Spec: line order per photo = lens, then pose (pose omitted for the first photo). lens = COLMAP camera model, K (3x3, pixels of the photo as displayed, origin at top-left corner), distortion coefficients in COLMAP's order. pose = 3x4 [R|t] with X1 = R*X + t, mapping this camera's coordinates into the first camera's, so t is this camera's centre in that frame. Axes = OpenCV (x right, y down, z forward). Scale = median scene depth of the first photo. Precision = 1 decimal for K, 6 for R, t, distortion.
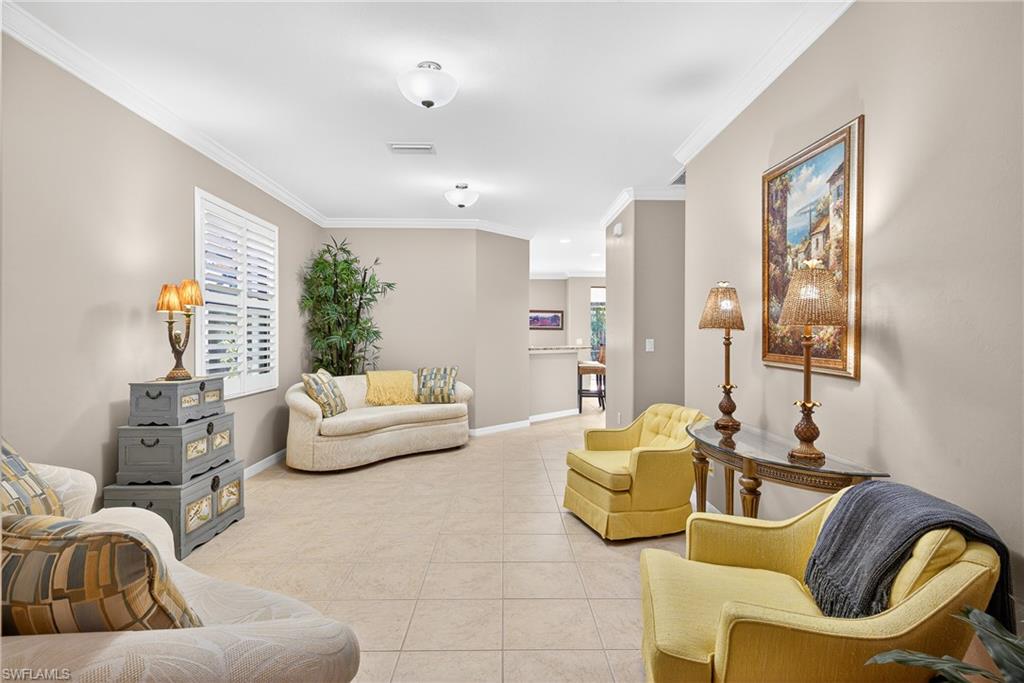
lens RADIAL K [[475.6, 0, 511.7], [0, 475.6, 340.2], [0, 0, 1]] dist [0.003077, 0.000376]
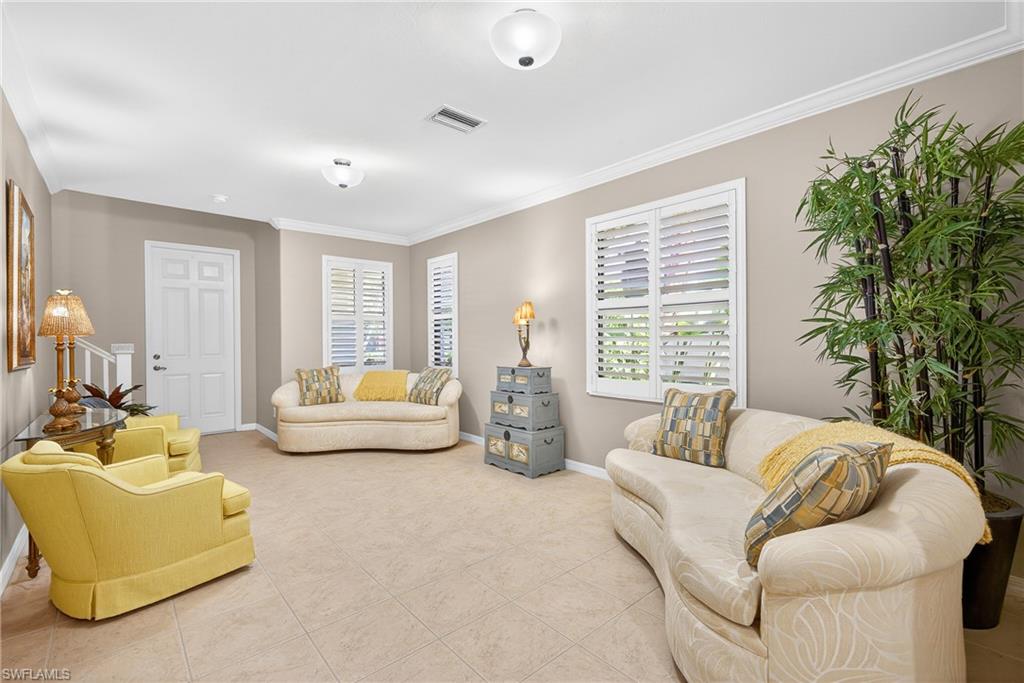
lens RADIAL K [[432.0, 0, 512.0], [0, 432.0, 341.5], [0, 0, 1]] dist [0.004738, 0.000118]
pose [[-0.745589, 0.006205, -0.666378, 0.285834], [0.001893, 0.999972, 0.007193, -0.010381], [0.666404, 0.004102, -0.745580, 2.037456]]
